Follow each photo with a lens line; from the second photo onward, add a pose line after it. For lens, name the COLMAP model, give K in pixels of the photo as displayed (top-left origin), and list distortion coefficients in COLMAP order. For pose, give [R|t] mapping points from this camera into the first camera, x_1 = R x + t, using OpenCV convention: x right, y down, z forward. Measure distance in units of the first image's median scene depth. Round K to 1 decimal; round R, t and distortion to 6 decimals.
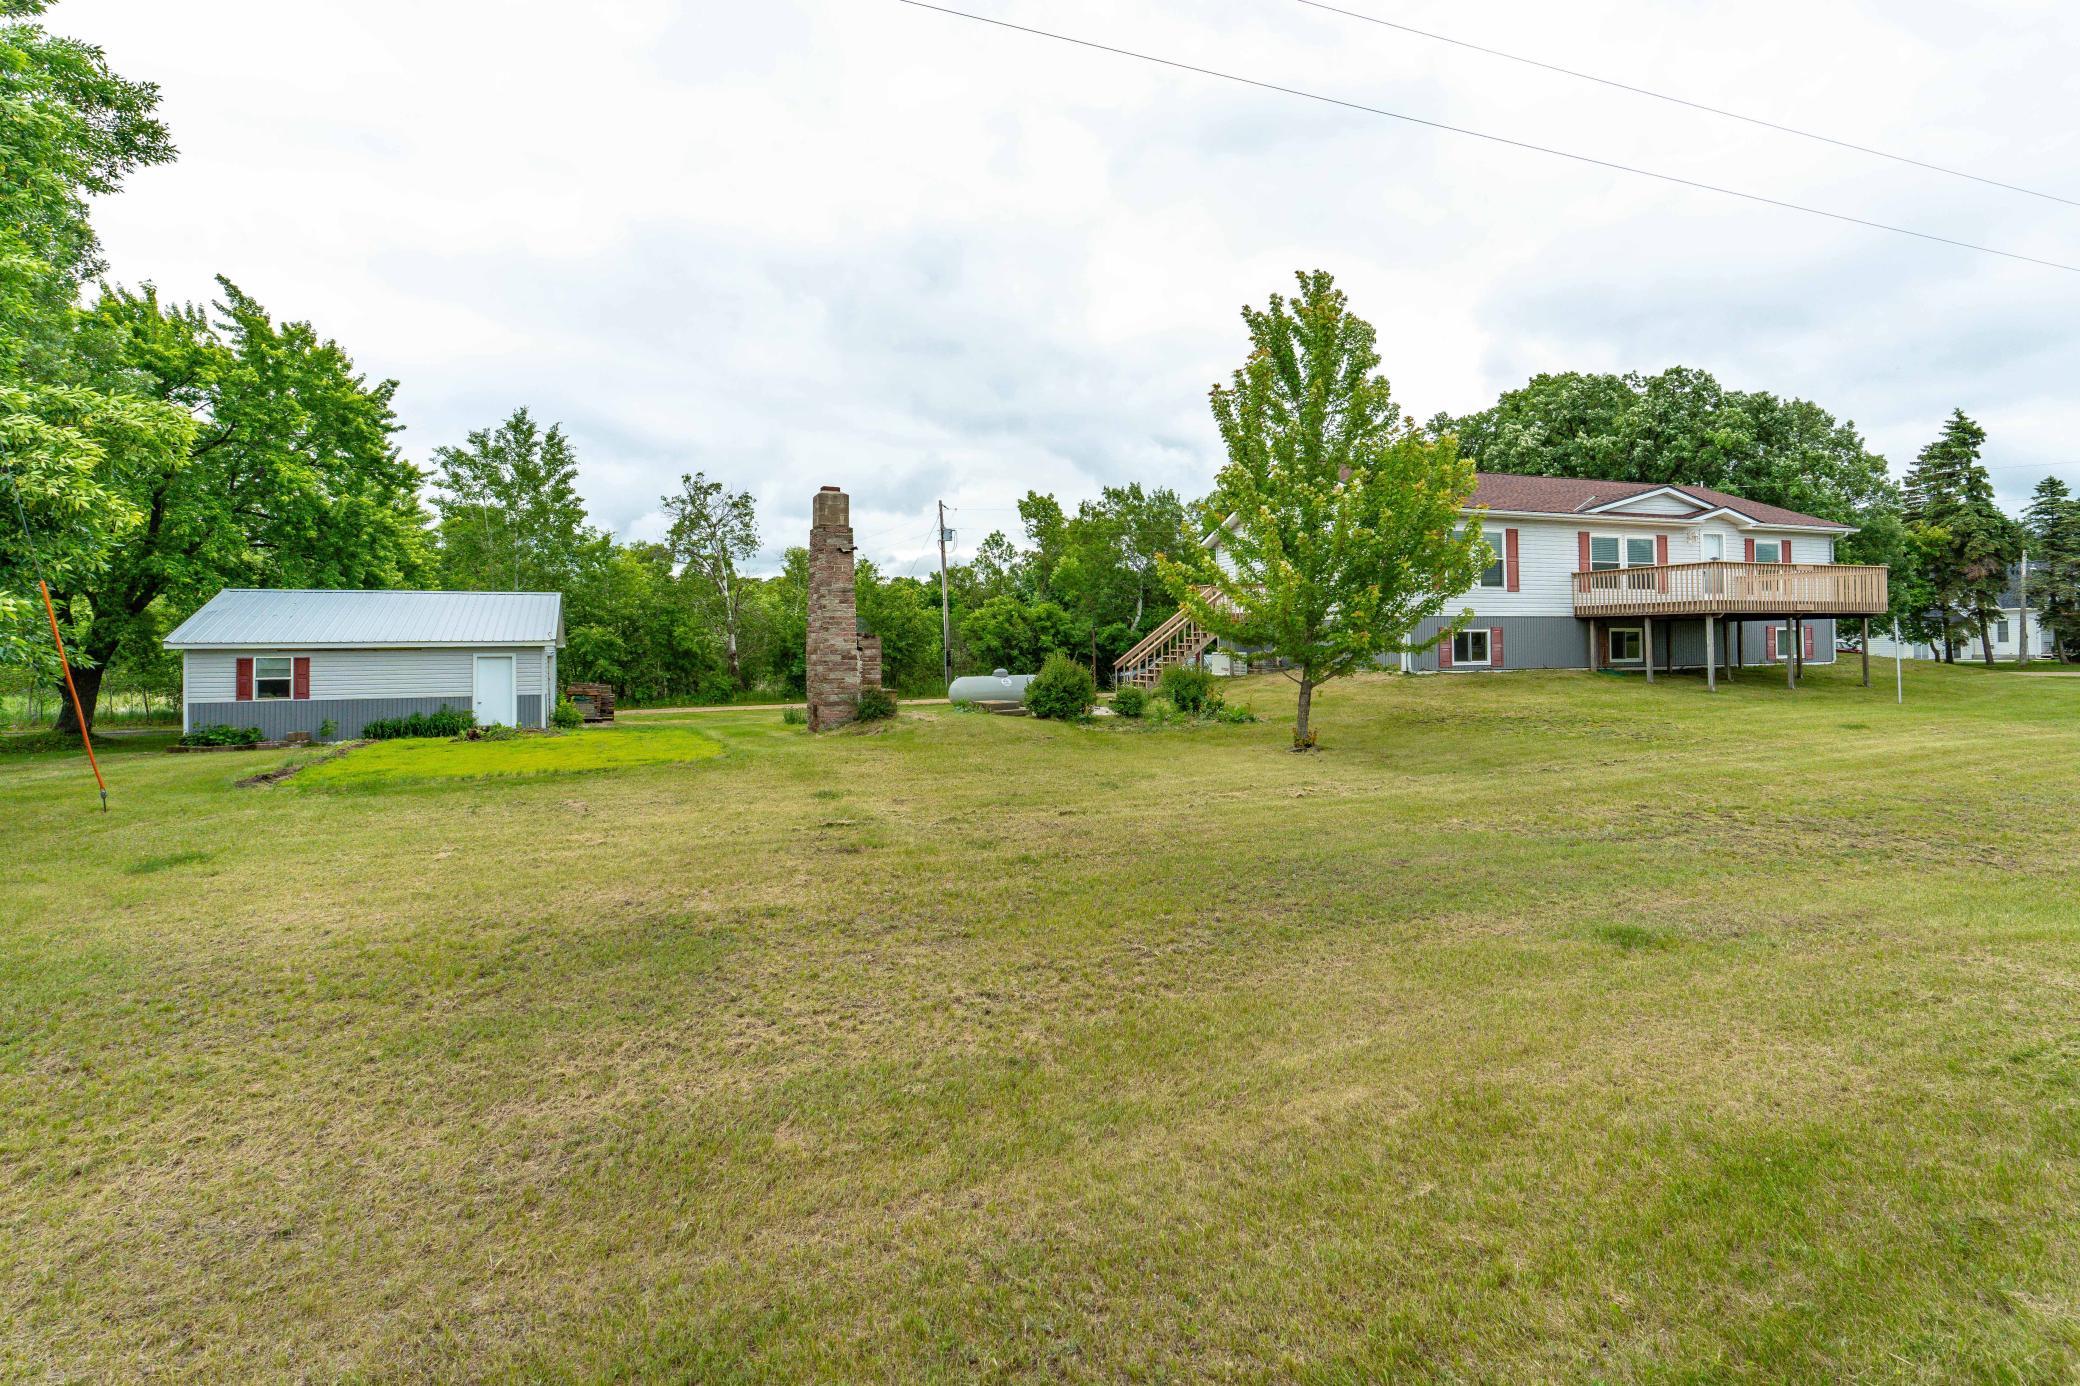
lens RADIAL K [[1015.4, 0, 1040.7], [0, 1015.4, 652.6], [0, 0, 1]] dist [-0.022100, 0.020712]
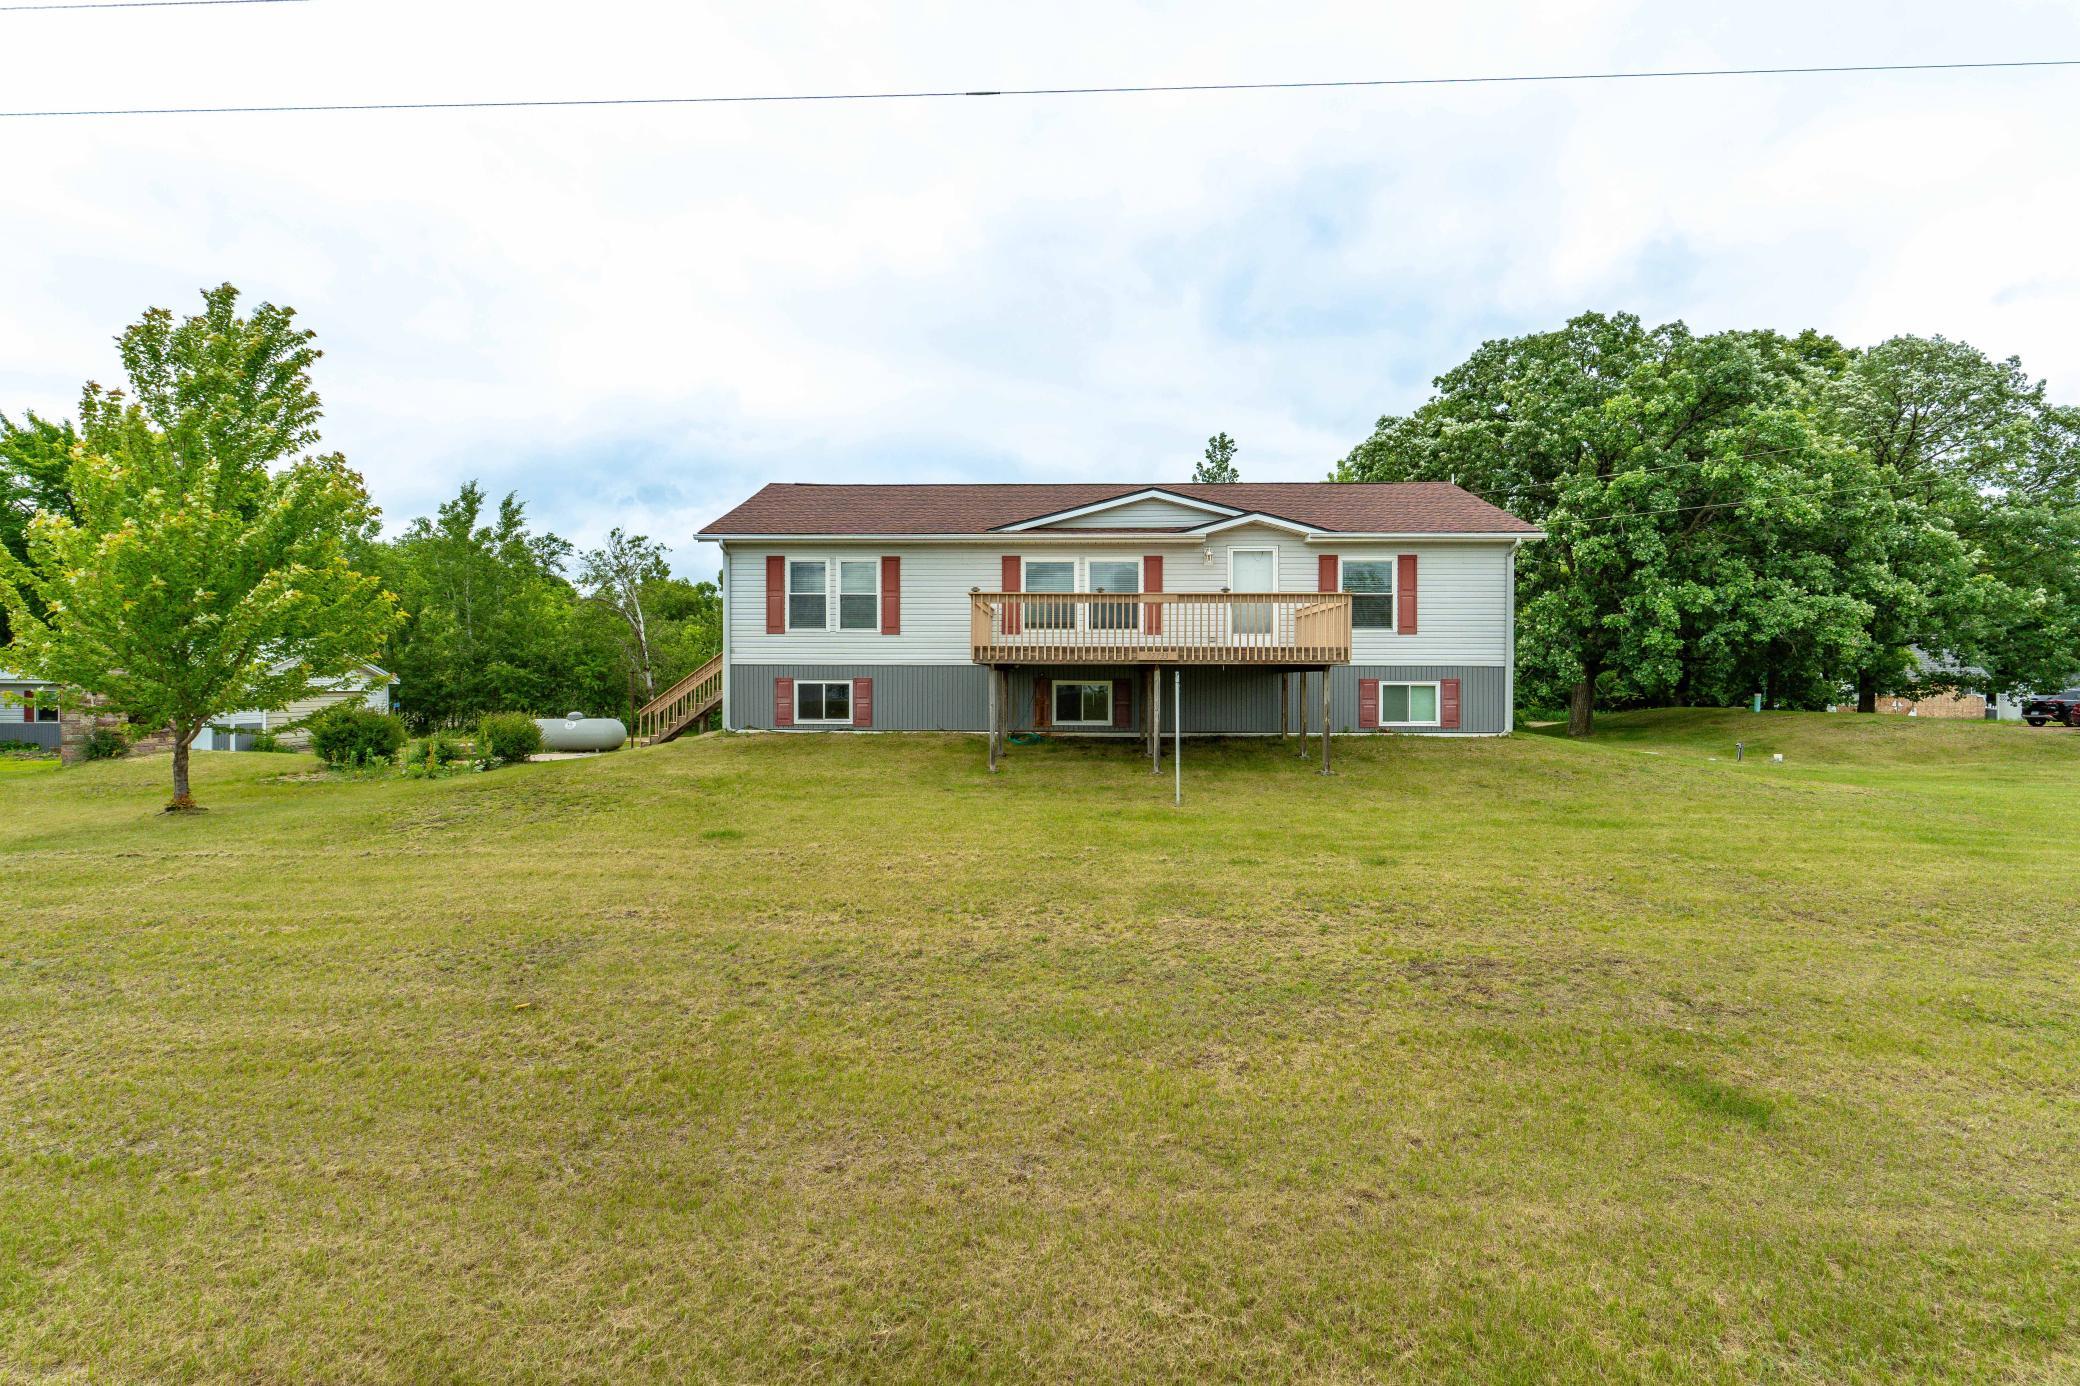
lens RADIAL K [[959.4, 0, 1040.0], [0, 959.4, 693.0], [0, 0, 1]] dist [0.000070, 0.000065]
pose [[0.916361, 0.019416, -0.399882, 0.791533], [-0.015096, 0.999789, 0.013950, -0.023124], [0.400068, -0.006747, 0.916461, 0.309072]]
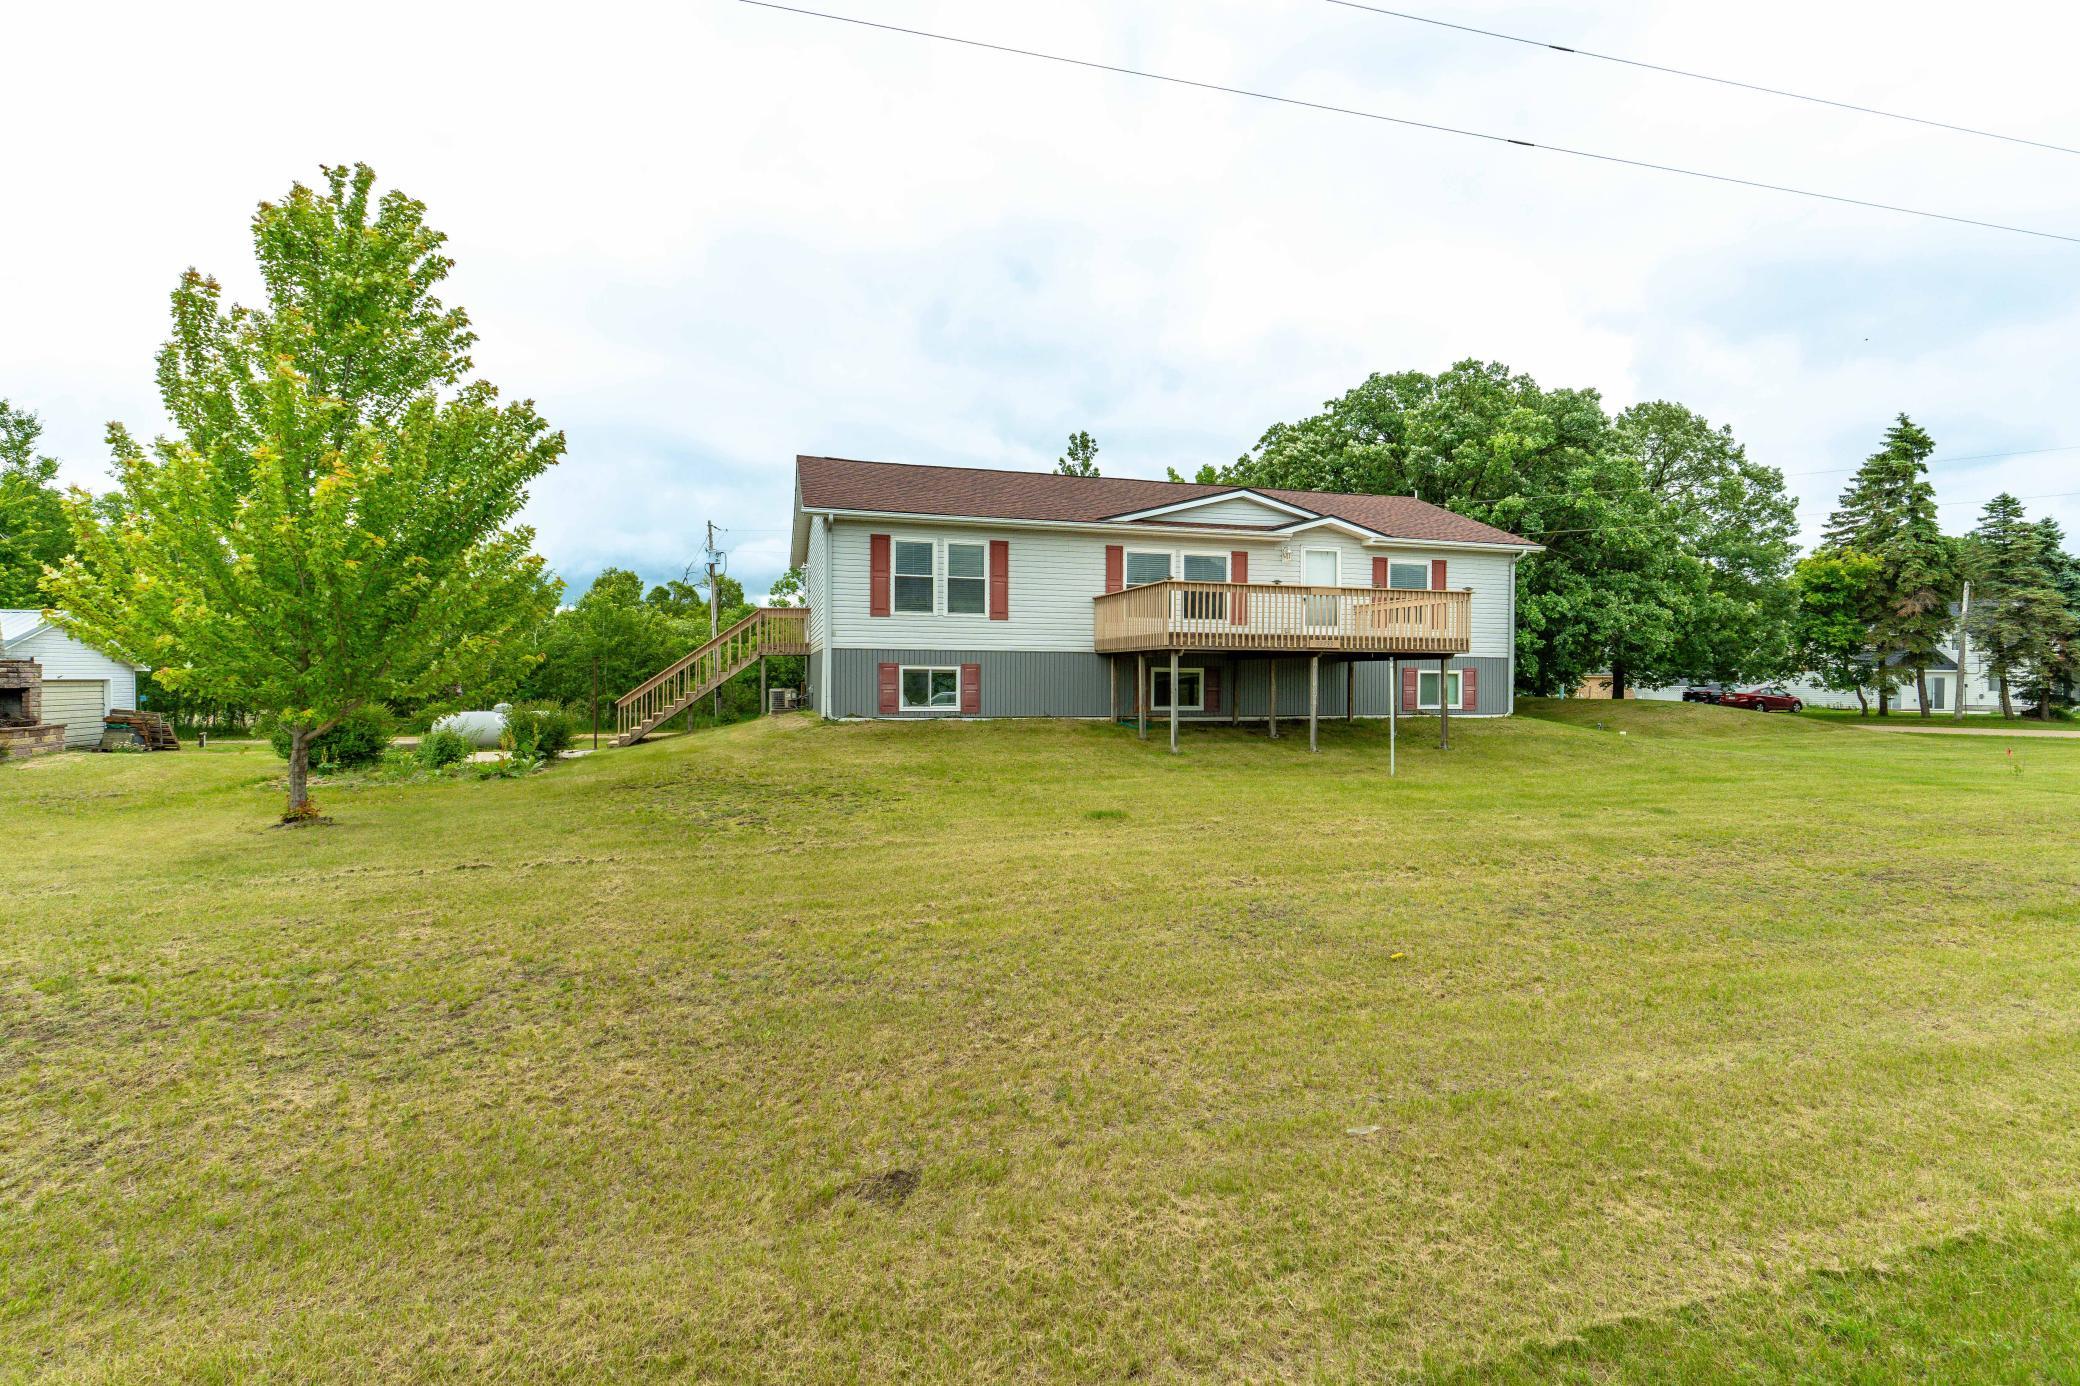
lens RADIAL K [[987.3, 0, 1040.0], [0, 987.3, 693.0], [0, 0, 1]] dist [0.000058, 0.014926]
pose [[0.995978, 0.018833, -0.087593, 0.509246], [-0.017833, 0.999767, 0.012179, -0.011162], [0.087801, -0.010568, 0.996082, 0.204659]]
